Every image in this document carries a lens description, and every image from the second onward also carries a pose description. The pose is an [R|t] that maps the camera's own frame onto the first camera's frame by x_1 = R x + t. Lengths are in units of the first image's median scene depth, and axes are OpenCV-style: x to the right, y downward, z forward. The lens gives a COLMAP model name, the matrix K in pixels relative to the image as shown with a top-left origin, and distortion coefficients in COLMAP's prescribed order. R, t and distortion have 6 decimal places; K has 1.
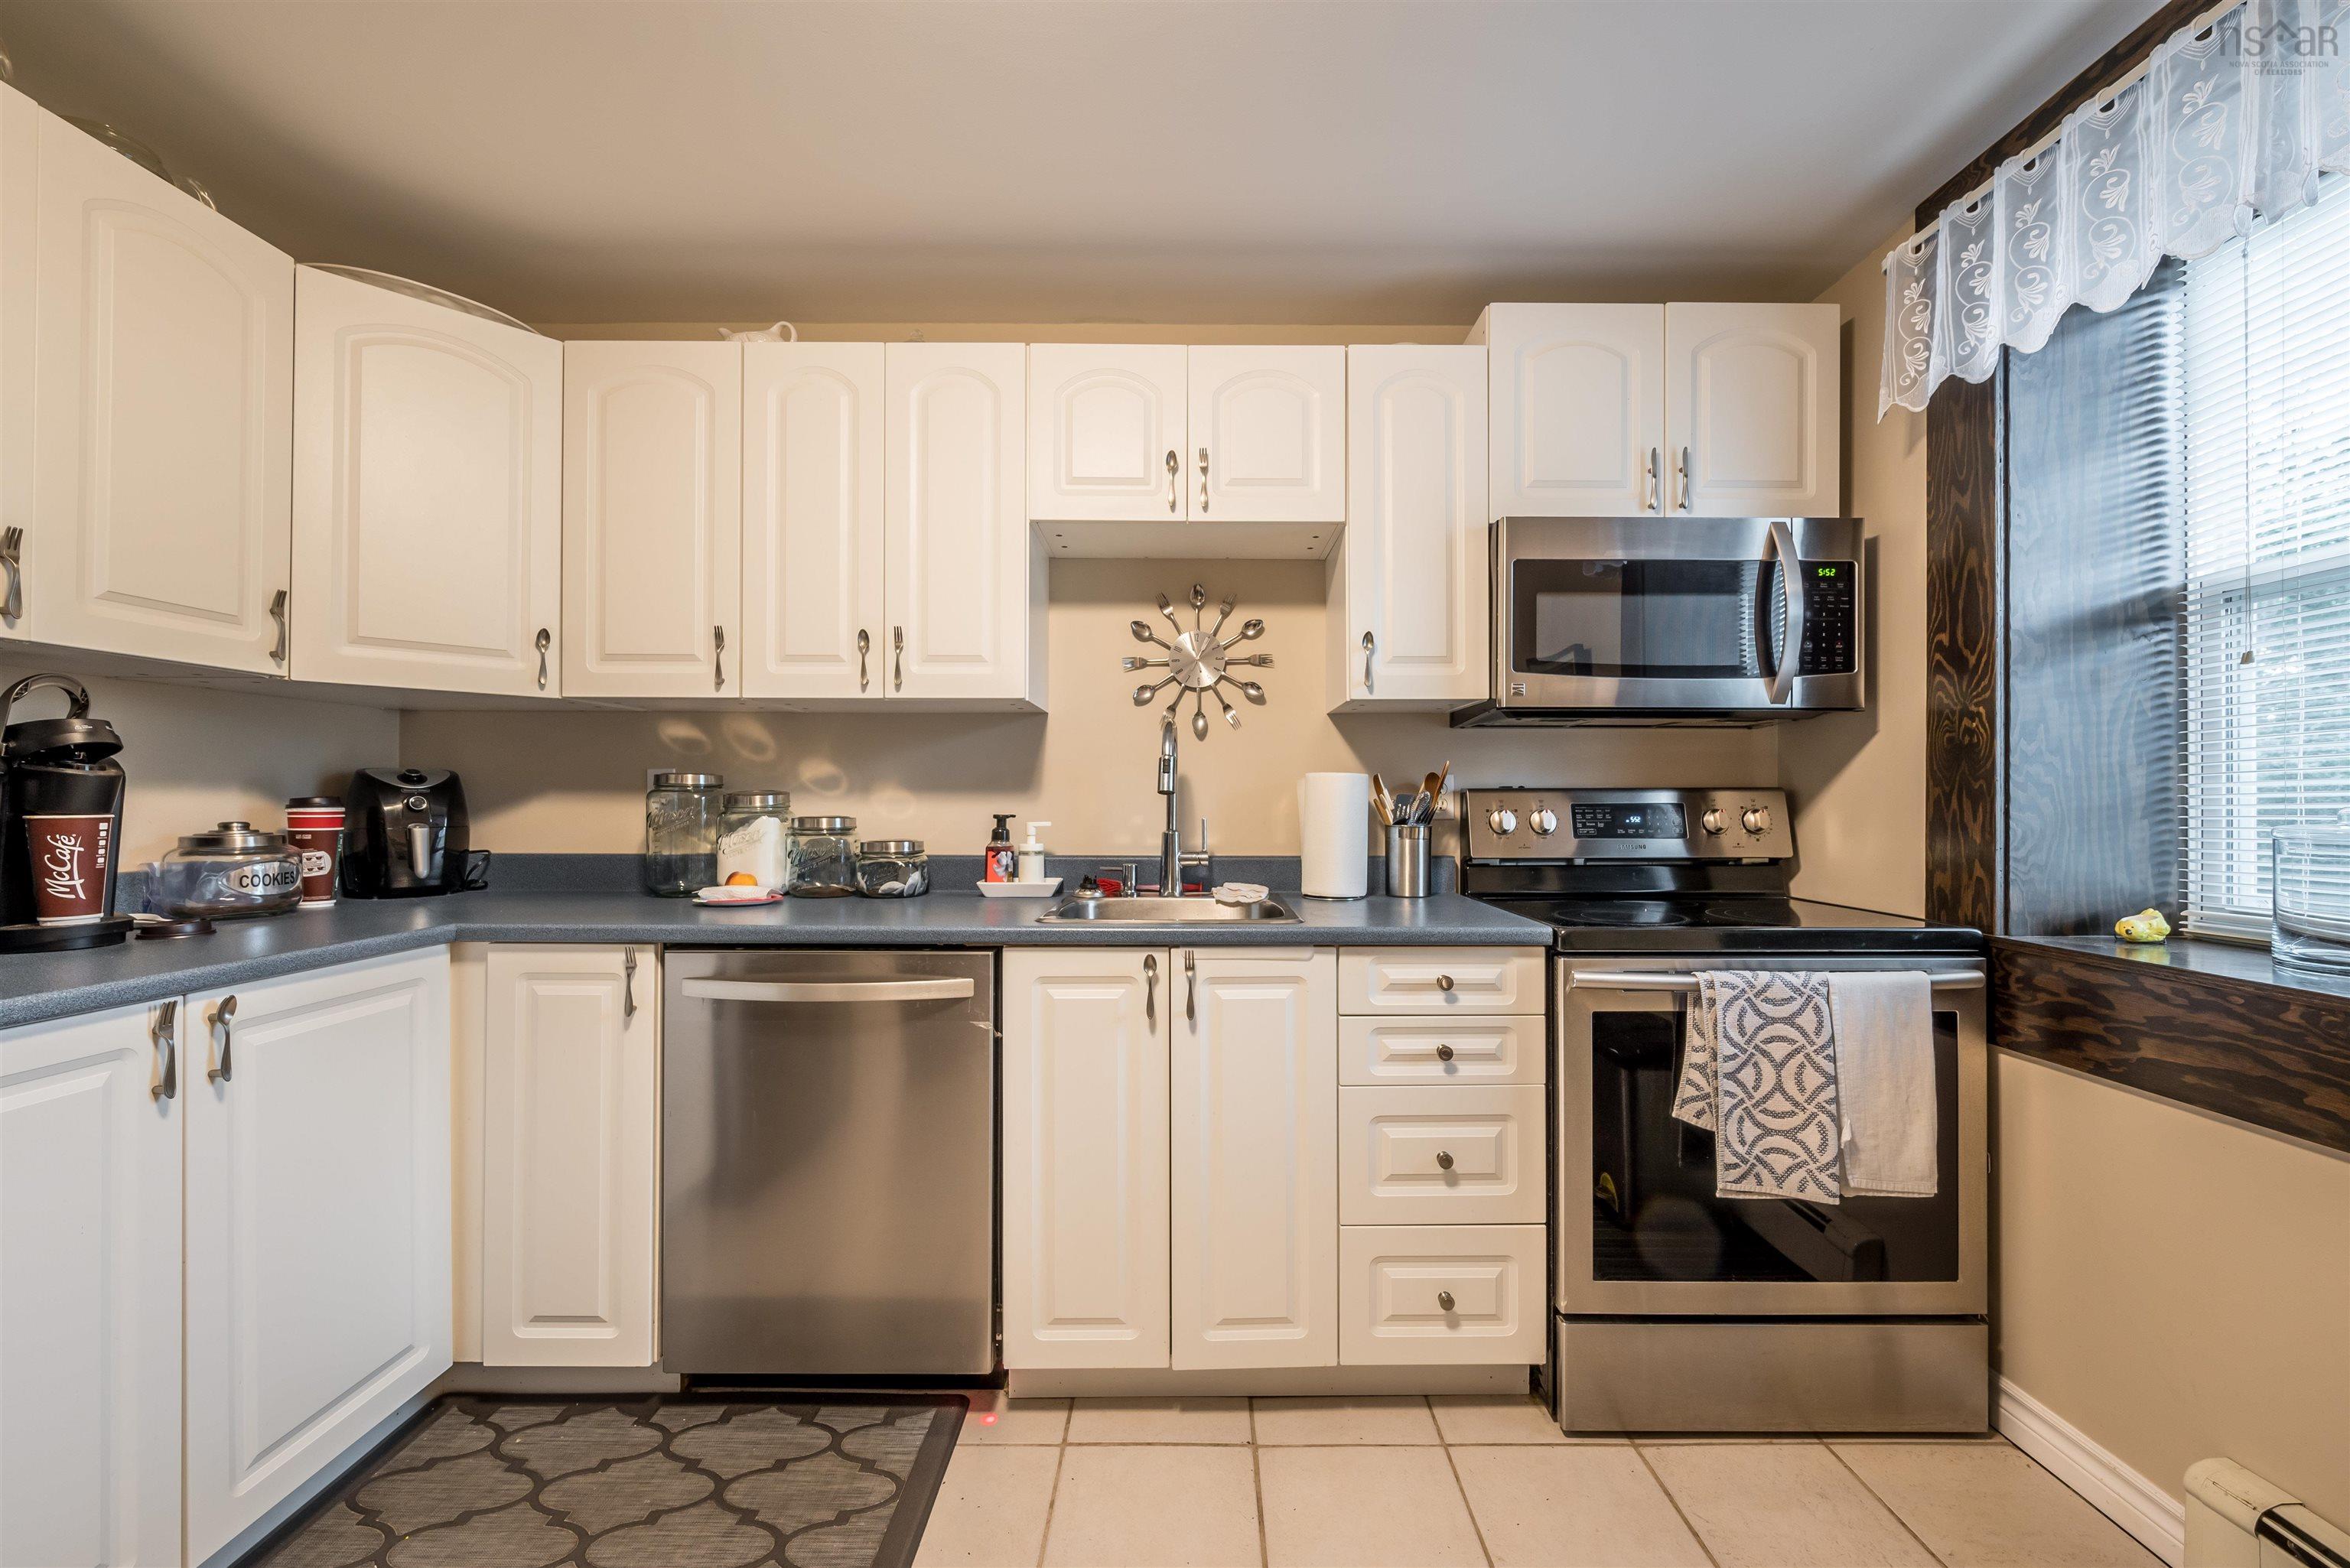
lens RADIAL K [[944.2, 0, 1180.5], [0, 944.2, 792.7], [0, 0, 1]] dist [-0.000119, -0.000087]
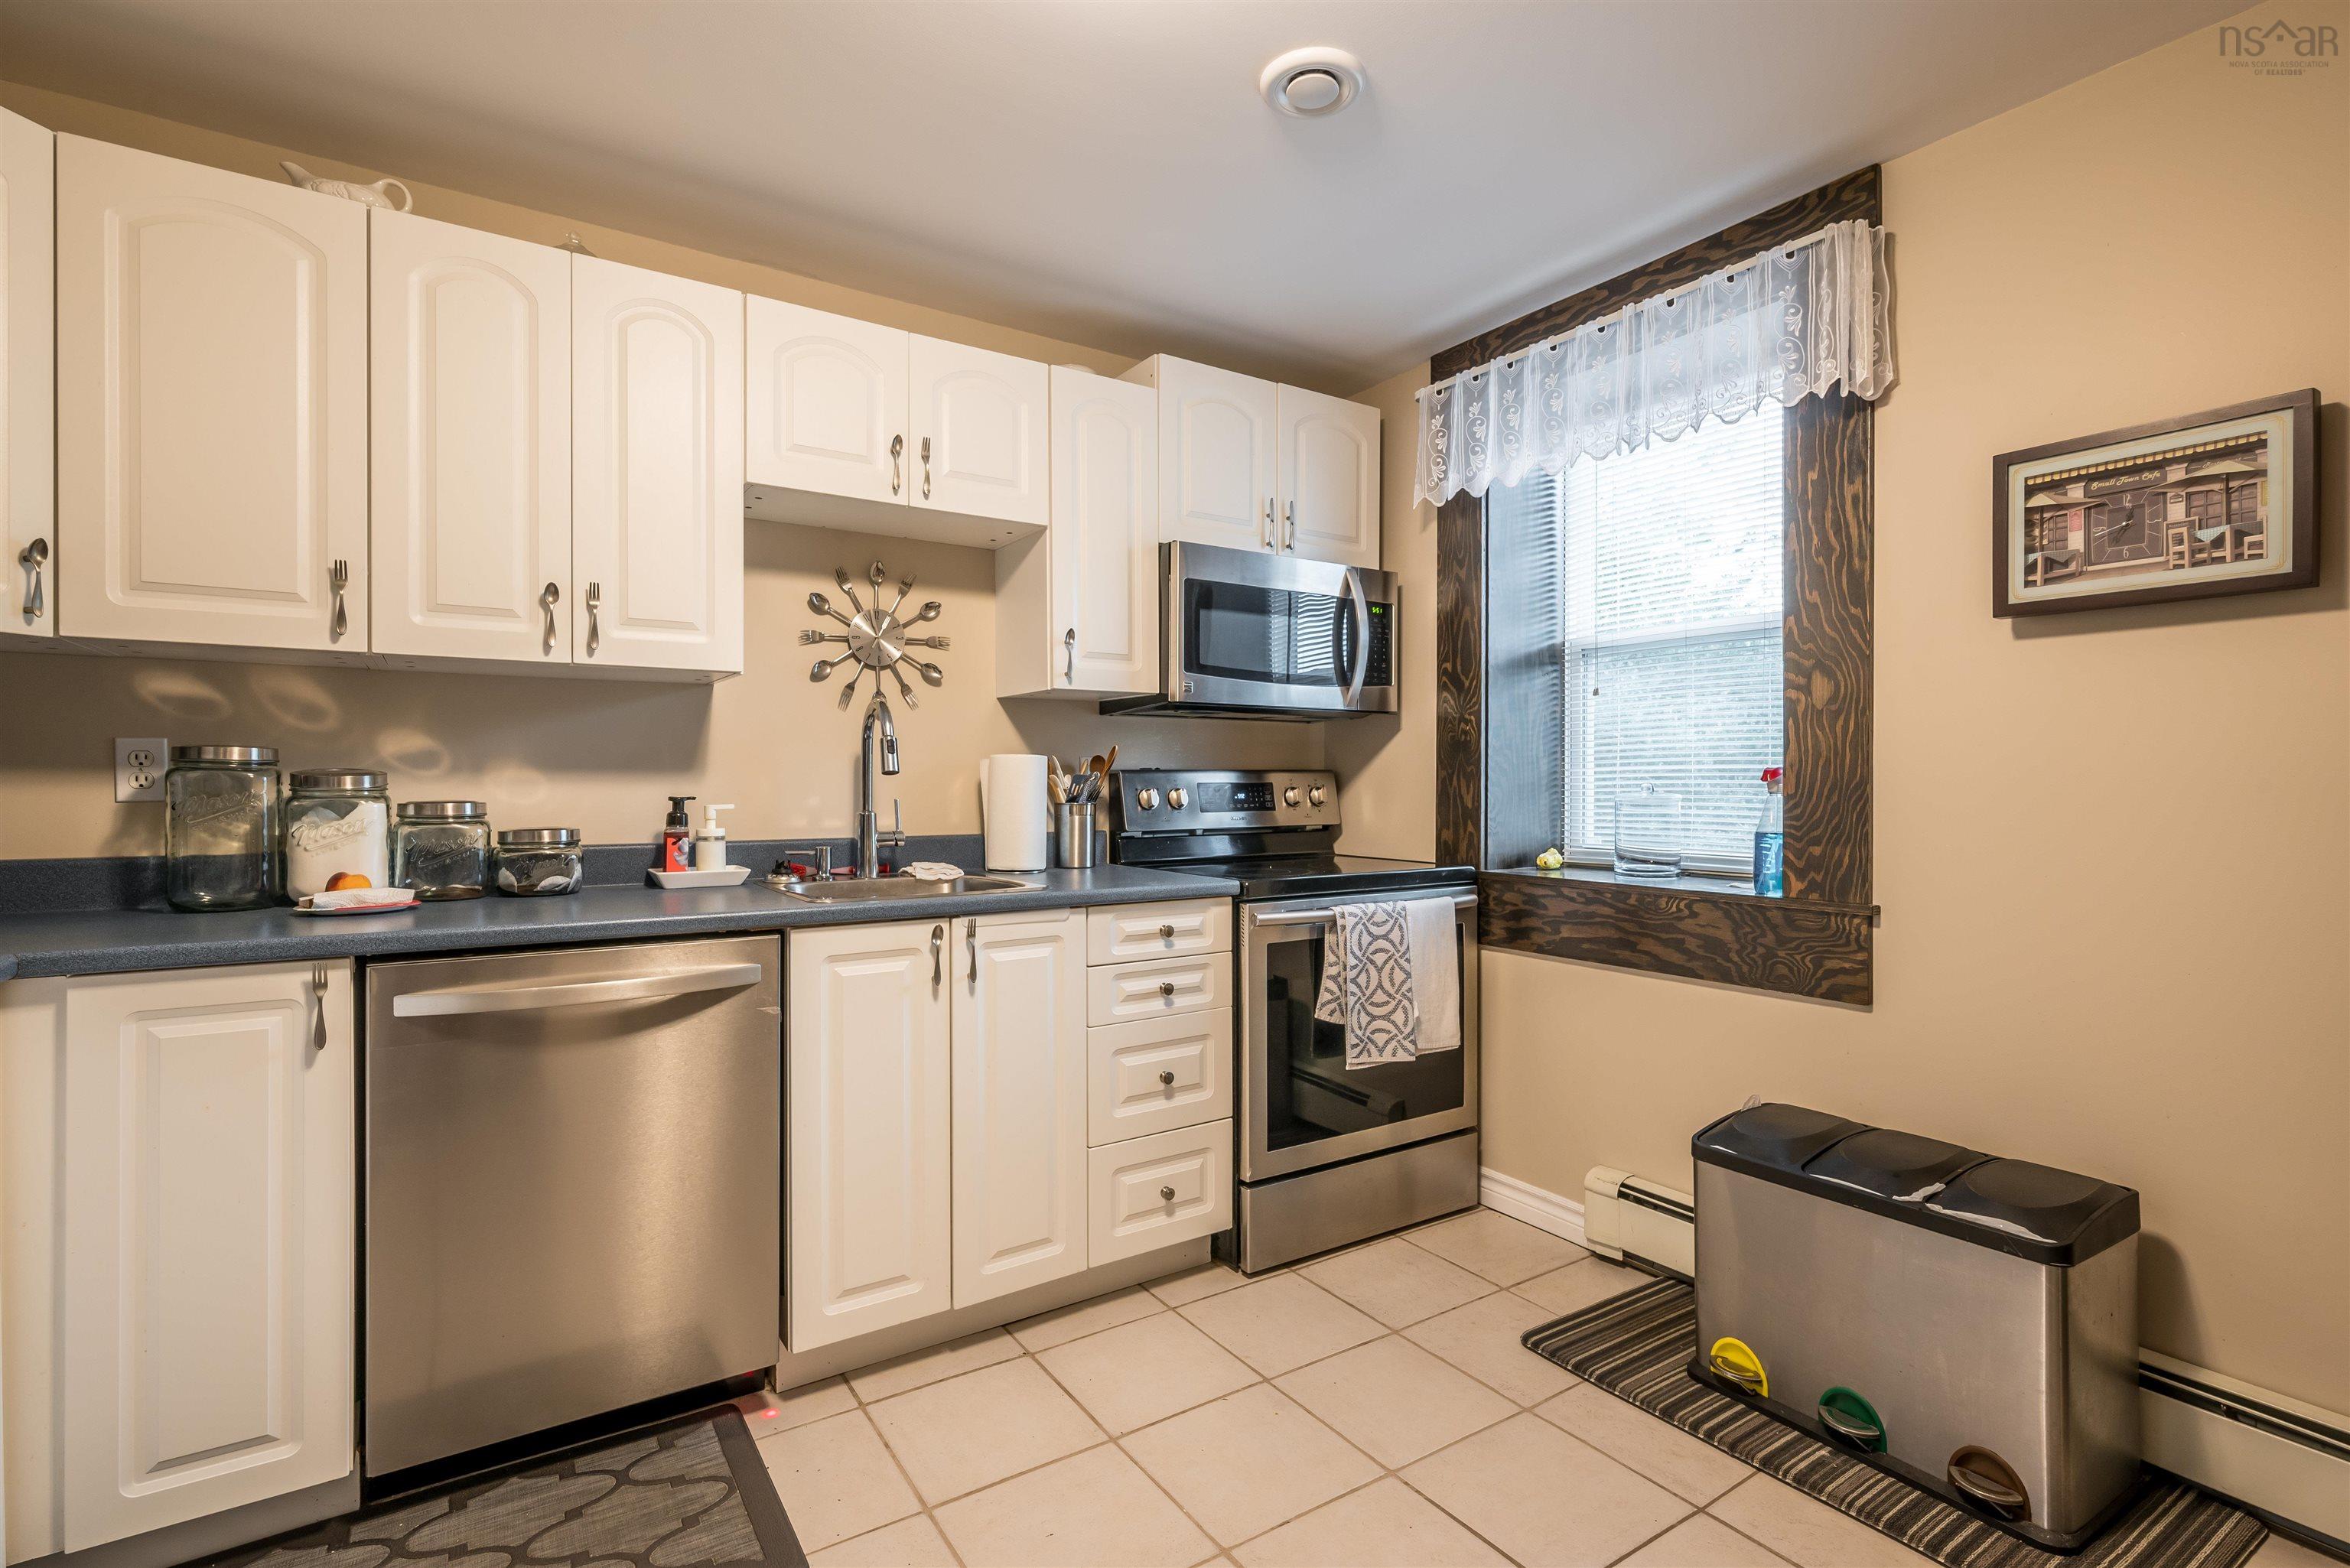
lens RADIAL K [[1112.4, 0, 1175.0], [0, 1112.4, 784.0], [0, 0, 1]] dist [0.002723, -0.000469]
pose [[0.834063, -0.003133, 0.551660, -0.477528], [-0.002111, 0.999958, 0.008871, 0.000820], [-0.551665, -0.008563, 0.834022, -0.183607]]
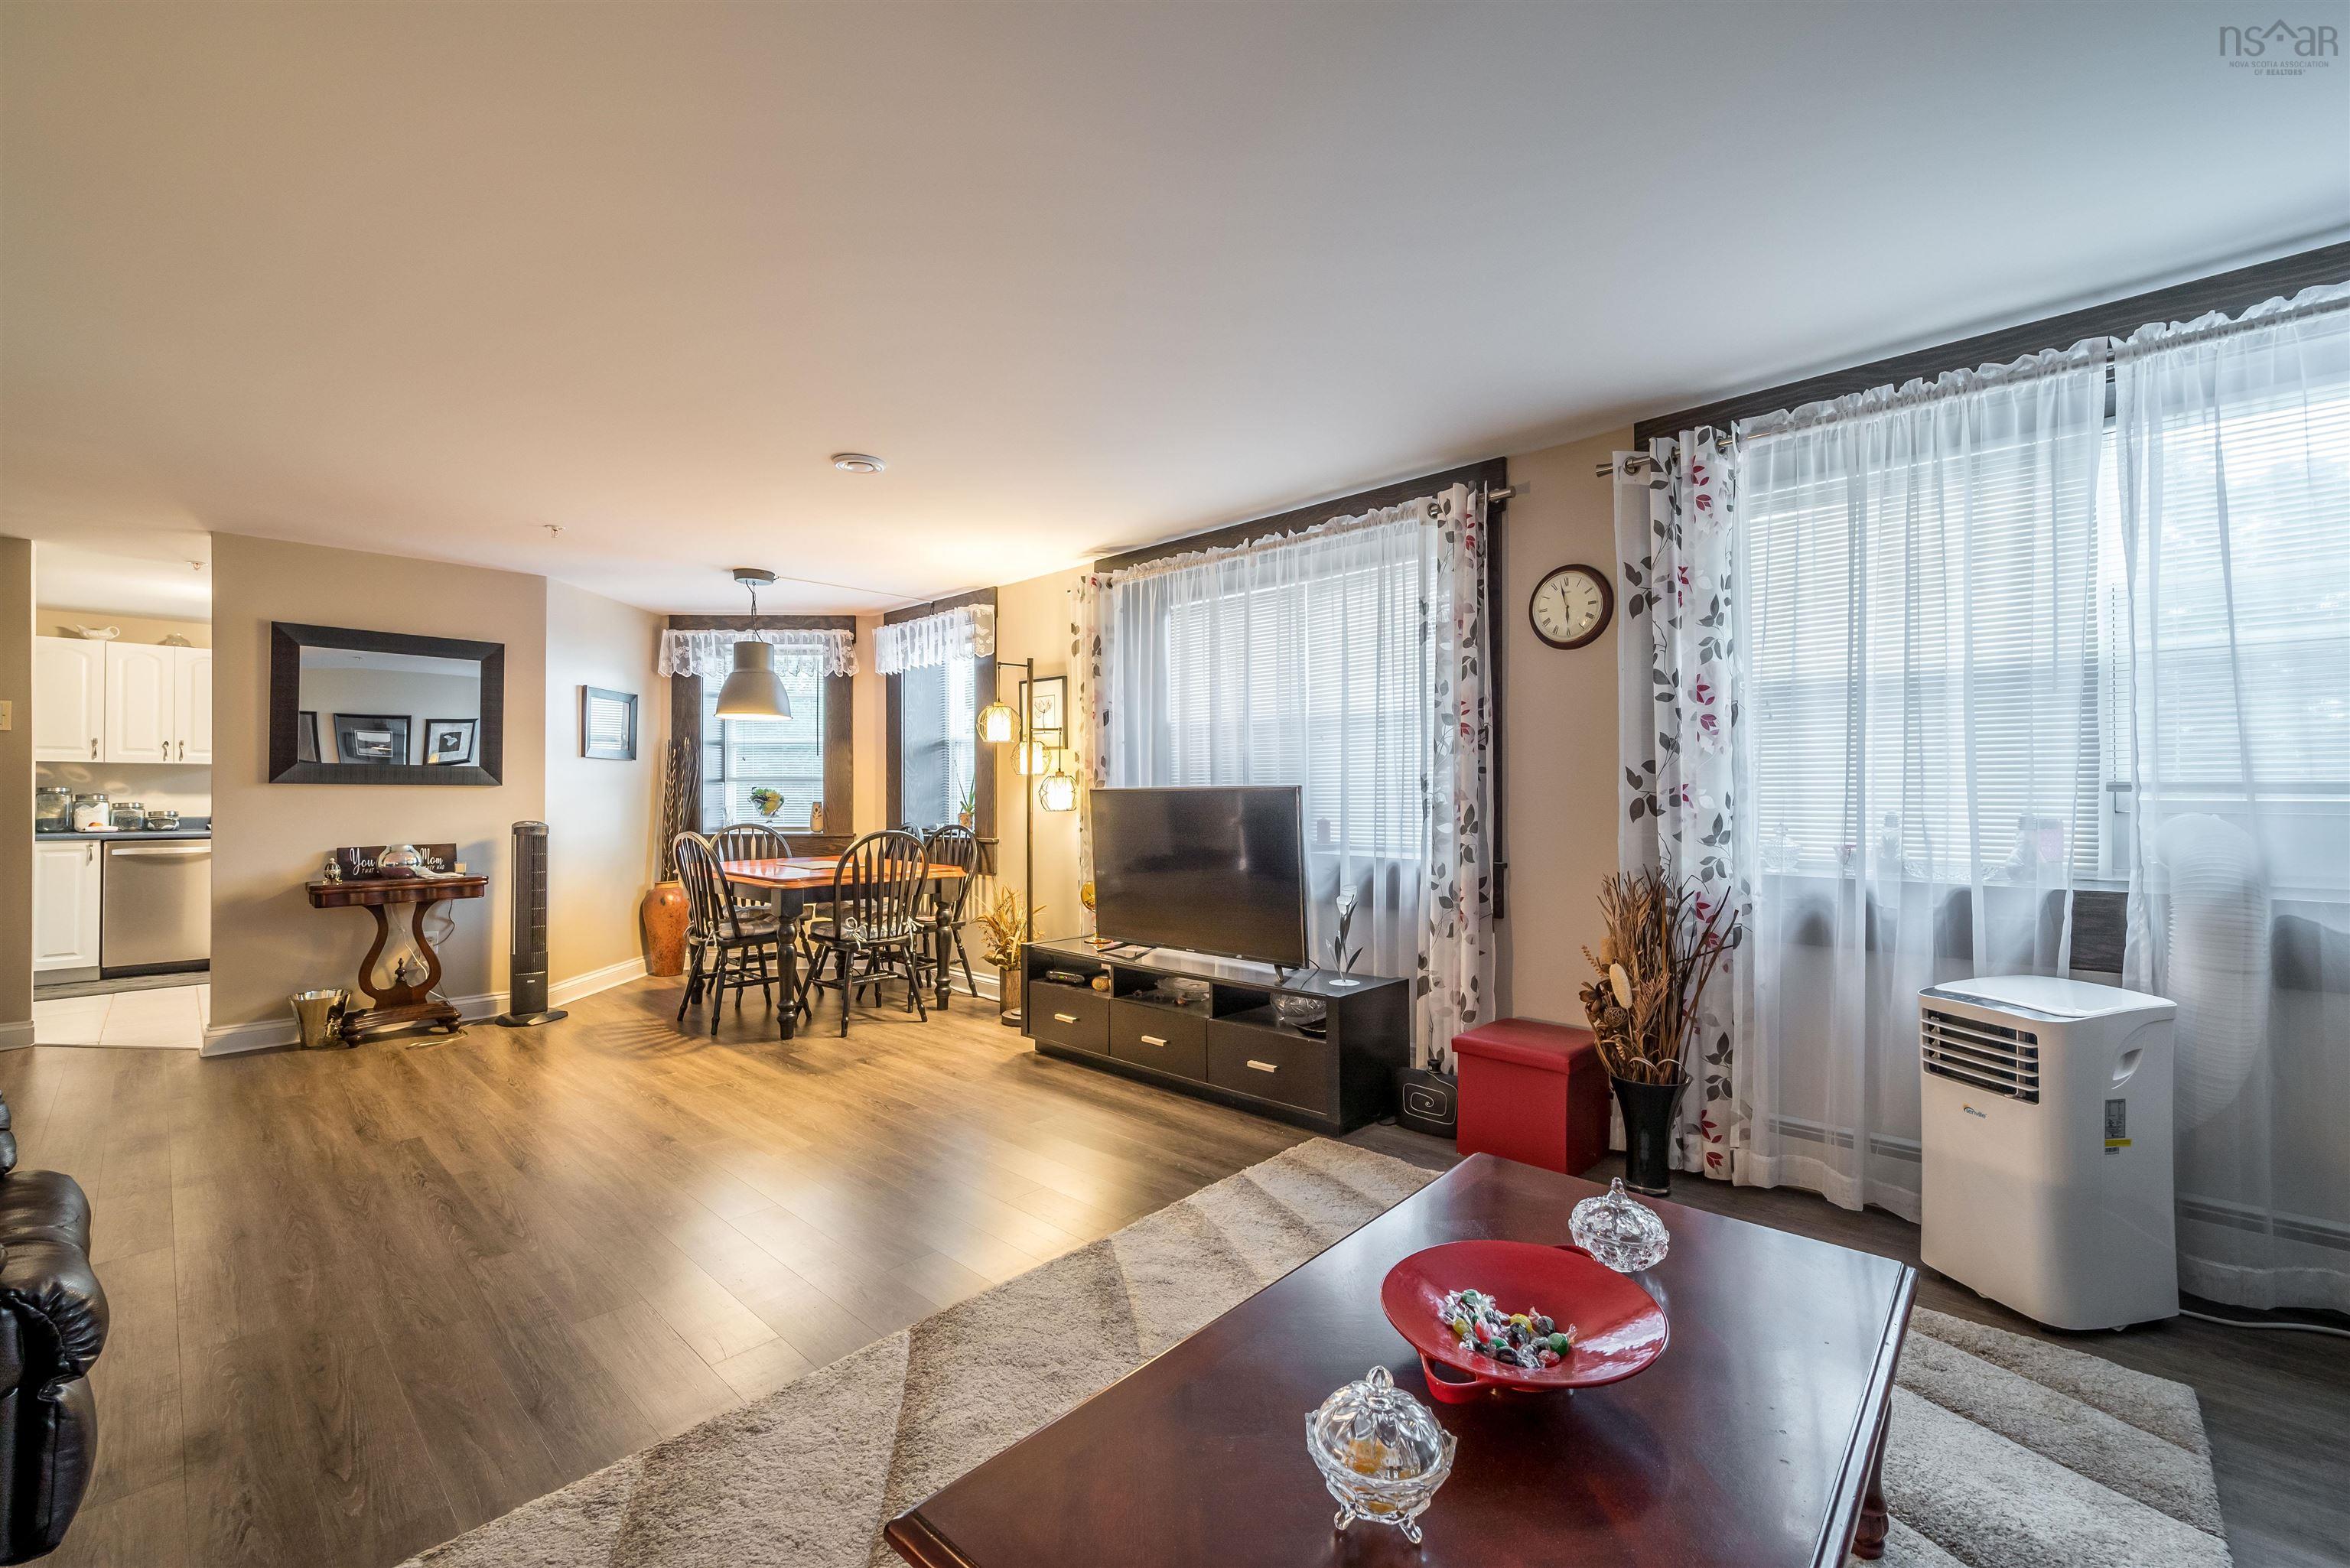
lens RADIAL K [[957.7, 0, 1160.2], [0, 957.7, 785.2], [0, 0, 1]] dist [0.000721, 0.000063]
pose [[0.682316, 0.006306, 0.731030, -0.461120], [-0.003819, 0.999980, -0.005061, -0.029768], [-0.731047, 0.000661, 0.682327, -3.943048]]
